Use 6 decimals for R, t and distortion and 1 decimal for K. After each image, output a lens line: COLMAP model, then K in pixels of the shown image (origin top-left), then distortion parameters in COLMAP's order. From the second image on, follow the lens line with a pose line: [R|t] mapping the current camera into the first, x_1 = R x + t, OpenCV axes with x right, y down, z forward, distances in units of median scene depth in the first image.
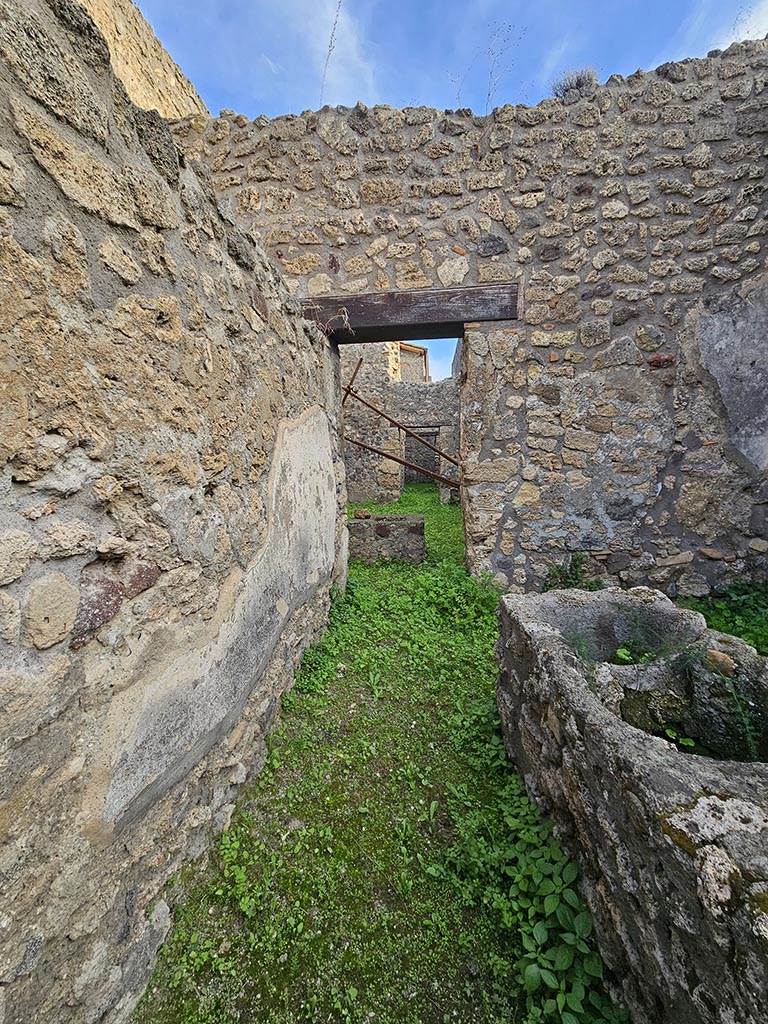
lens RADIAL K [[411.9, 0, 381.4], [0, 411.9, 504.7], [0, 0, 1]] dist [0.001381, 0.001272]
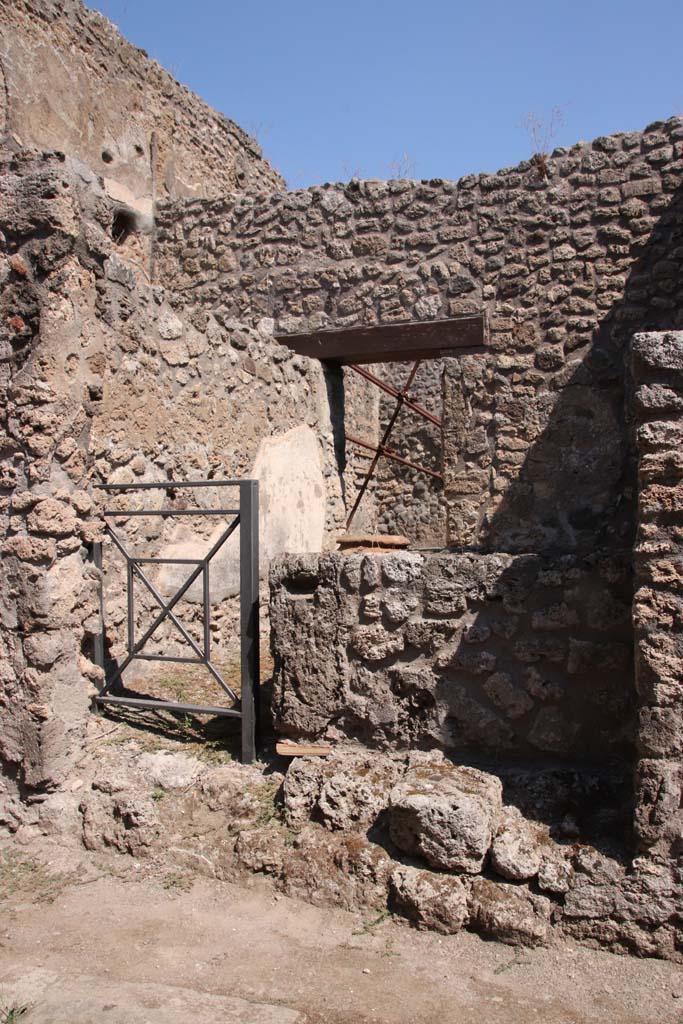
lens RADIAL K [[830.8, 0, 338.6], [0, 830.8, 520.6], [0, 0, 1]] dist [-0.118059, 0.072325]
pose [[0.960121, 0.015081, -0.279178, 0.596300], [-0.043339, 0.994502, -0.095324, 0.252442], [0.276206, 0.103622, 0.955496, -1.207885]]
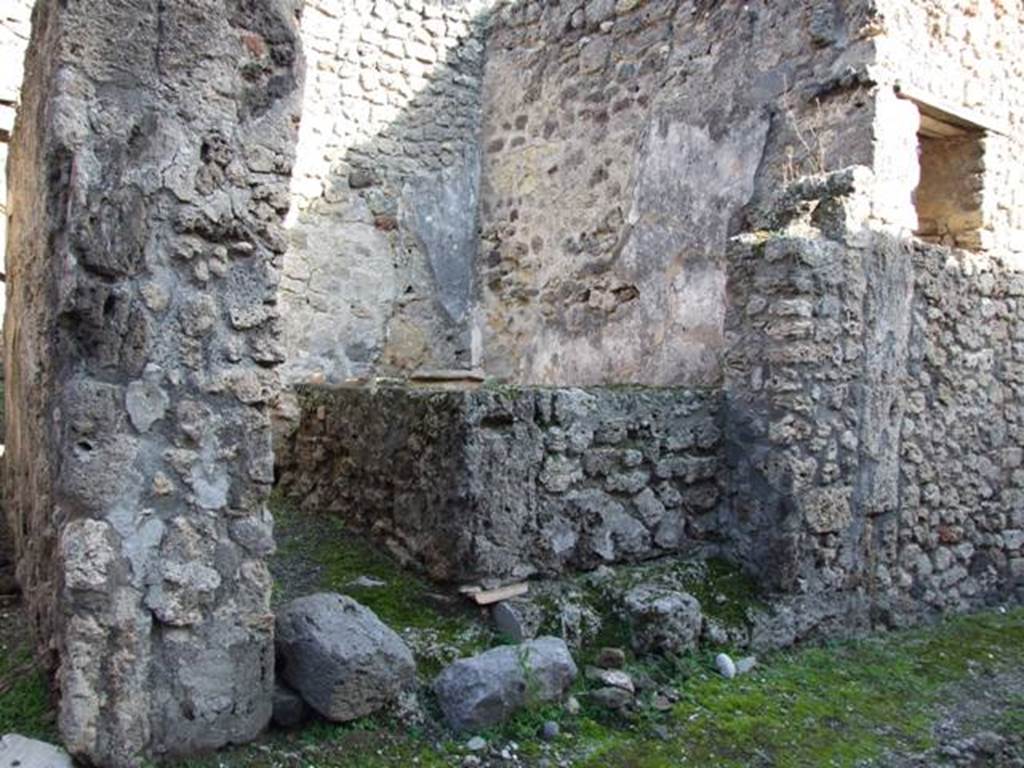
lens RADIAL K [[829.1, 0, 514.9], [0, 829.1, 373.3], [0, 0, 1]] dist [-0.034352, -0.017662]
pose [[0.769508, 0.033922, 0.637736, -0.512632], [0.018014, 0.997038, -0.074771, 0.250352], [-0.638383, 0.069025, 0.766618, -0.975442]]
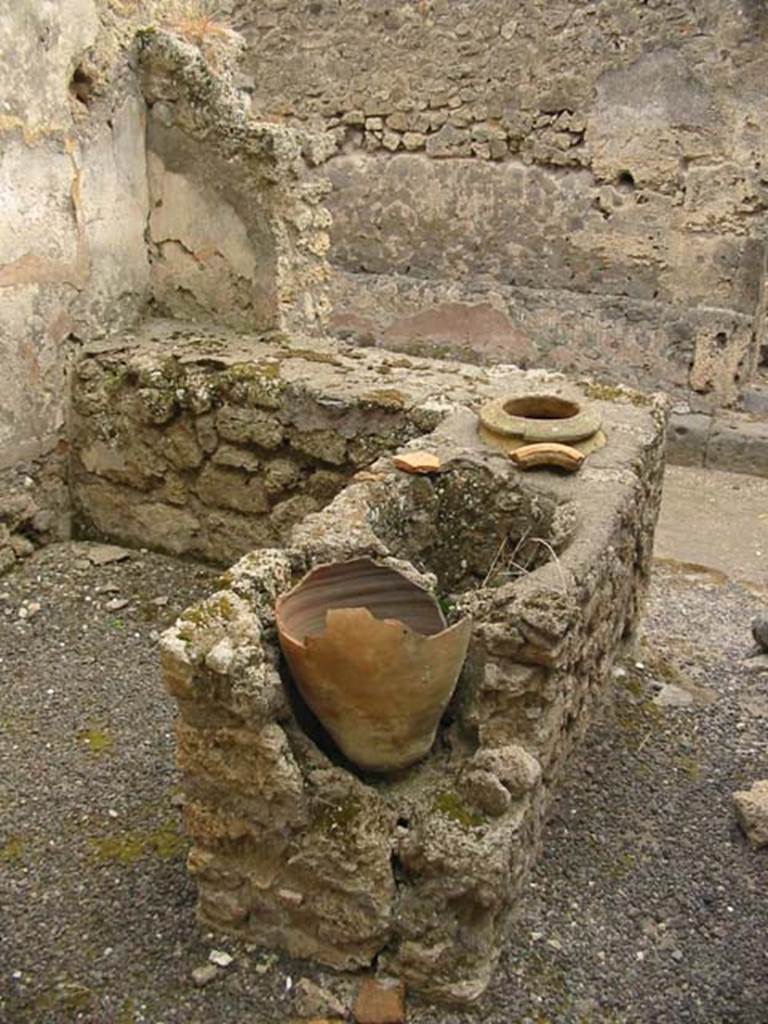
lens RADIAL K [[1072.6, 0, 385.3], [0, 1072.6, 506.6], [0, 0, 1]] dist [-0.081897, 0.000000]
pose [[-0.936164, -0.128375, 0.327288, 0.047621], [0.039536, 0.886599, 0.460847, -0.269584], [-0.349334, 0.444368, -0.824926, 1.125898]]
